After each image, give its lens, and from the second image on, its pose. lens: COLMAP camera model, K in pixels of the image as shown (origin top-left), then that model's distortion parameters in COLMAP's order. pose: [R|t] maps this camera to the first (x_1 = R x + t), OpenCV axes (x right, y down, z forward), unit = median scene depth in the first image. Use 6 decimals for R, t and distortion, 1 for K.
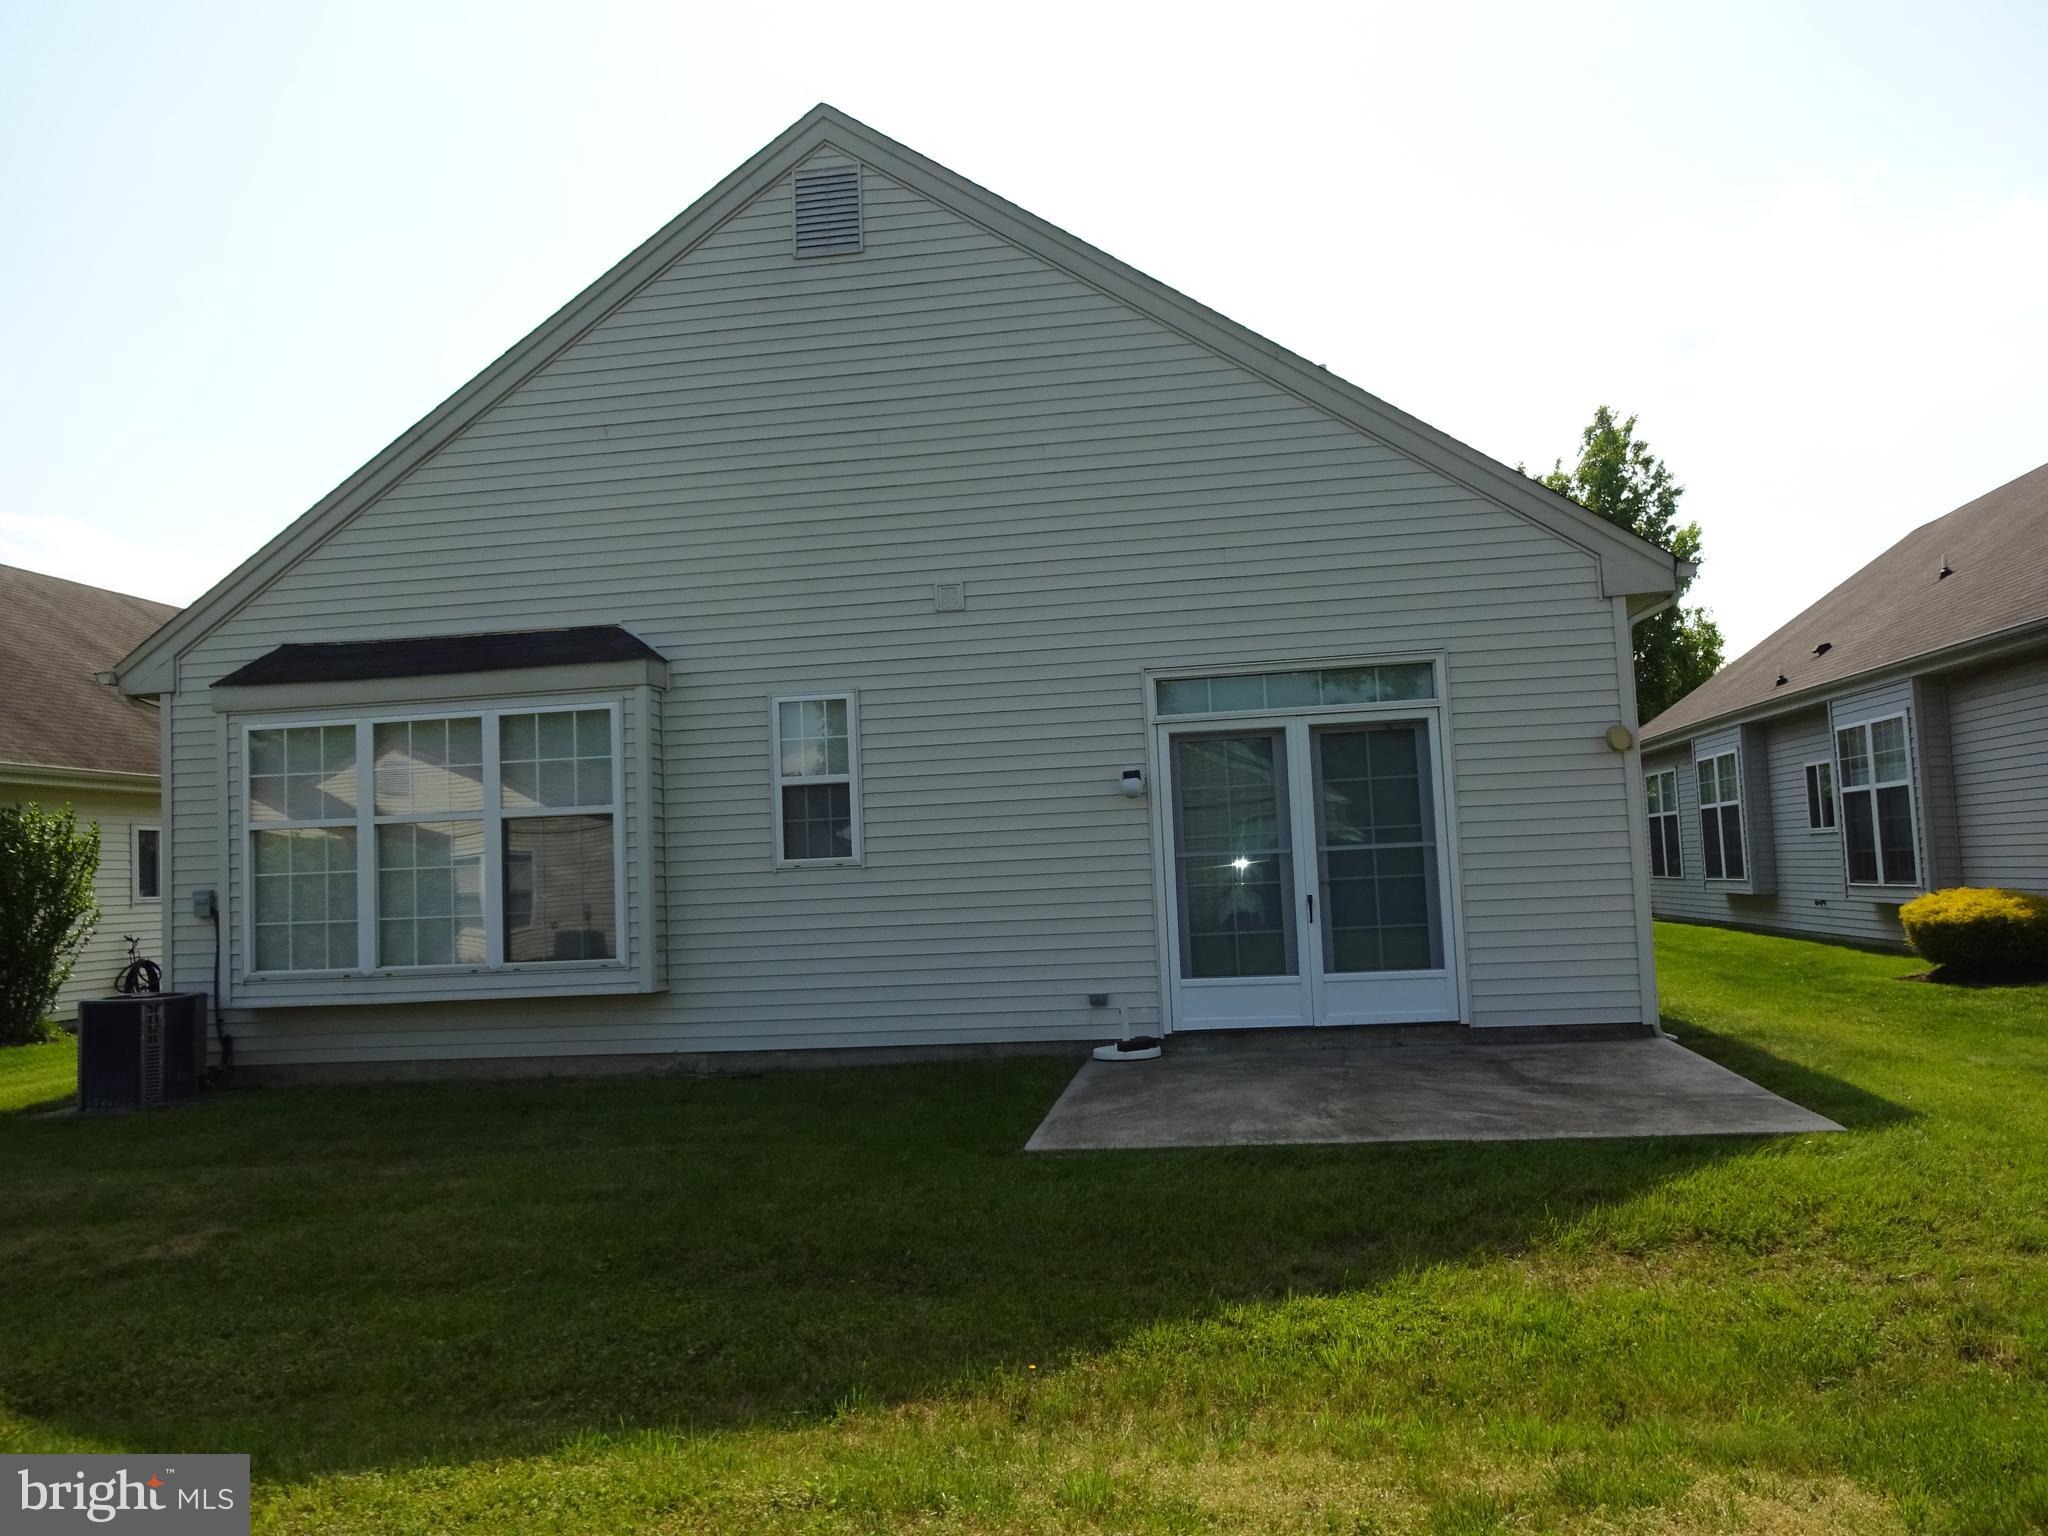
lens RADIAL K [[1530.7, 0, 1024.0], [0, 1530.7, 768.0], [0, 0, 1]] dist [-0.012917, -0.000528]
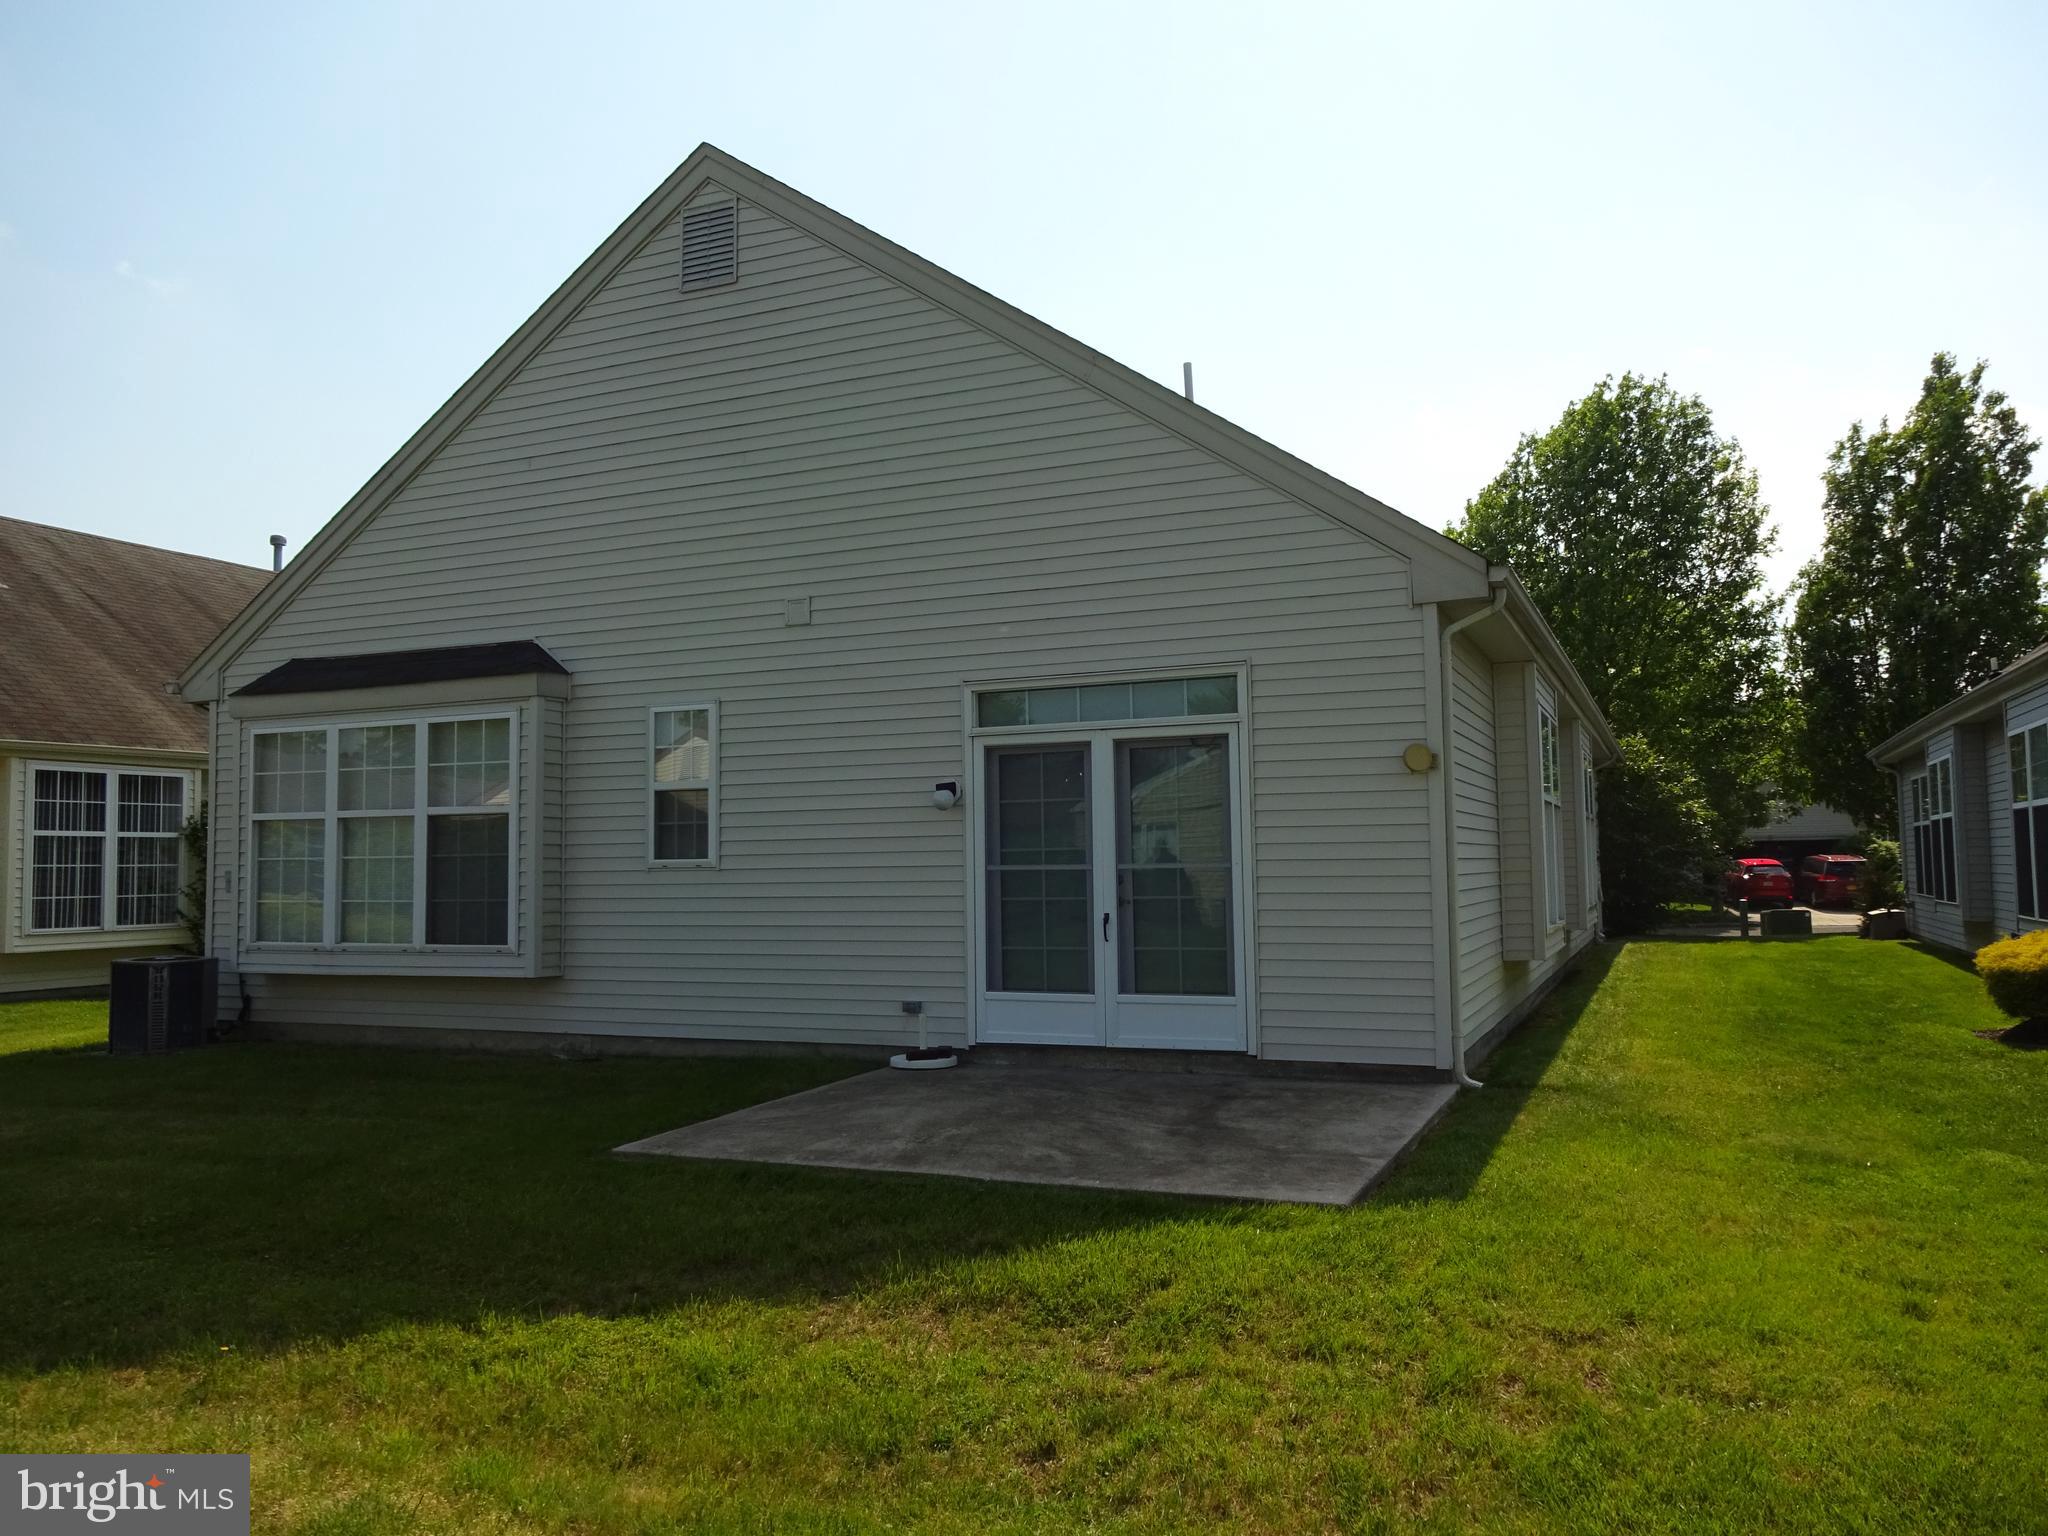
lens RADIAL K [[1530.7, 0, 1024.0], [0, 1530.7, 768.0], [0, 0, 1]] dist [-0.012917, -0.000528]
pose [[0.962548, 0.014035, -0.270749, 0.383219], [-0.010208, 0.999827, 0.015537, -0.023573], [0.270921, -0.012191, 0.962524, 0.042330]]
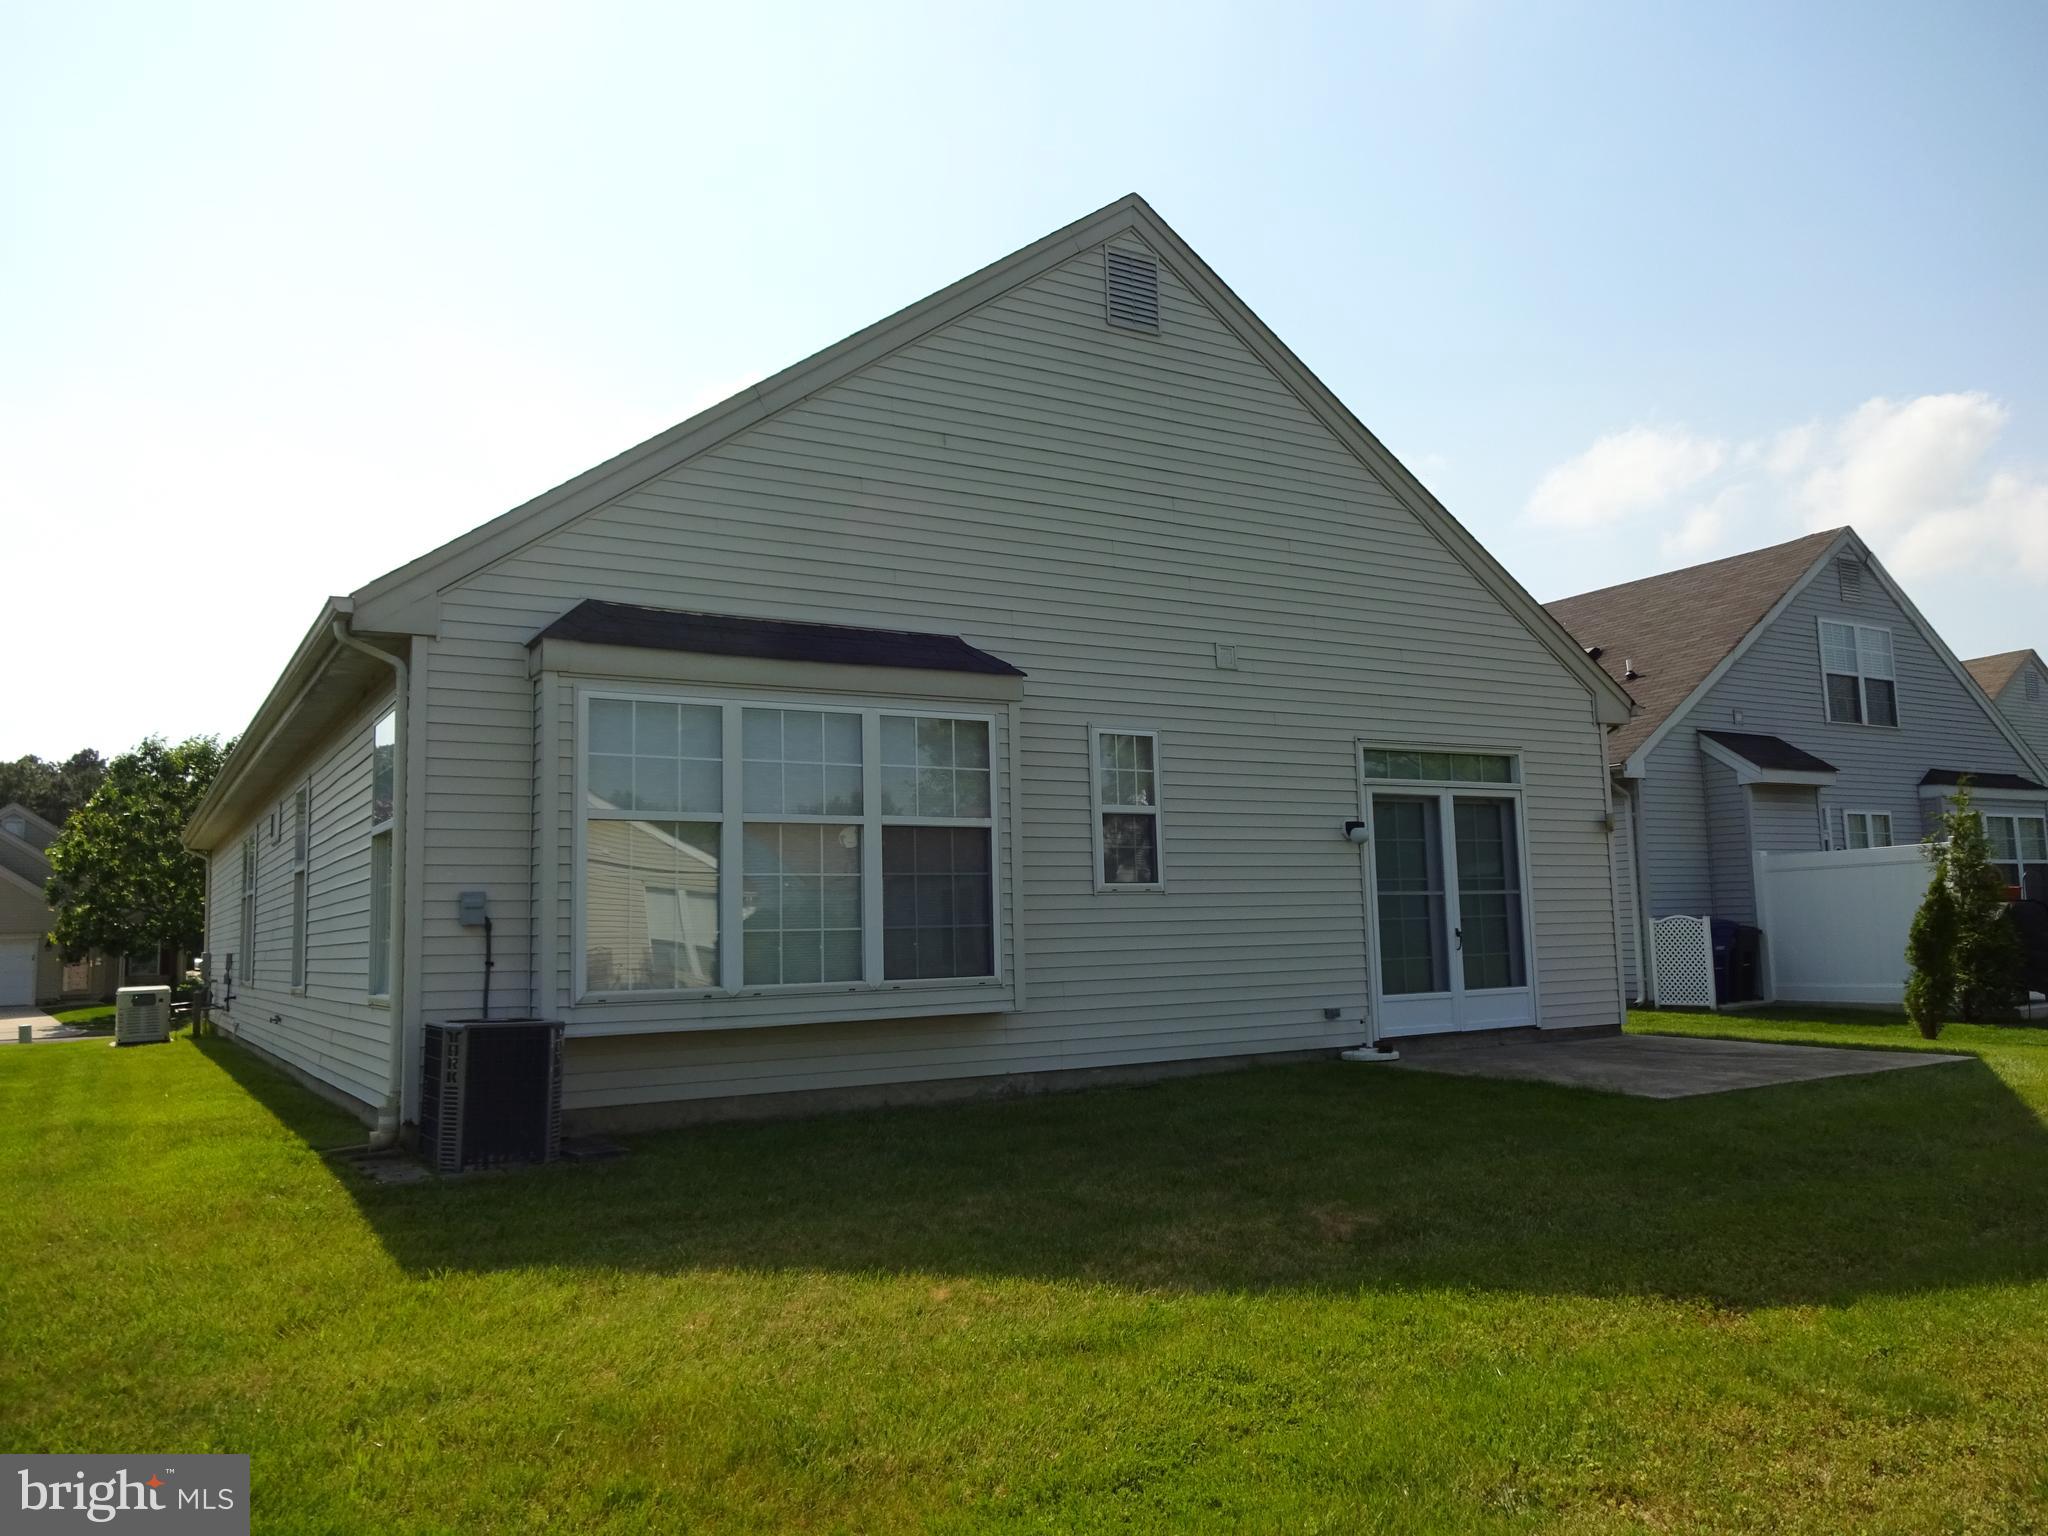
lens RADIAL K [[1530.7, 0, 1024.0], [0, 1530.7, 768.0], [0, 0, 1]] dist [-0.012917, -0.000528]
pose [[0.776595, 0.093576, 0.623012, -0.864347], [-0.050575, 0.994976, -0.086403, 0.075176], [-0.627967, 0.035591, 0.777426, 0.220599]]
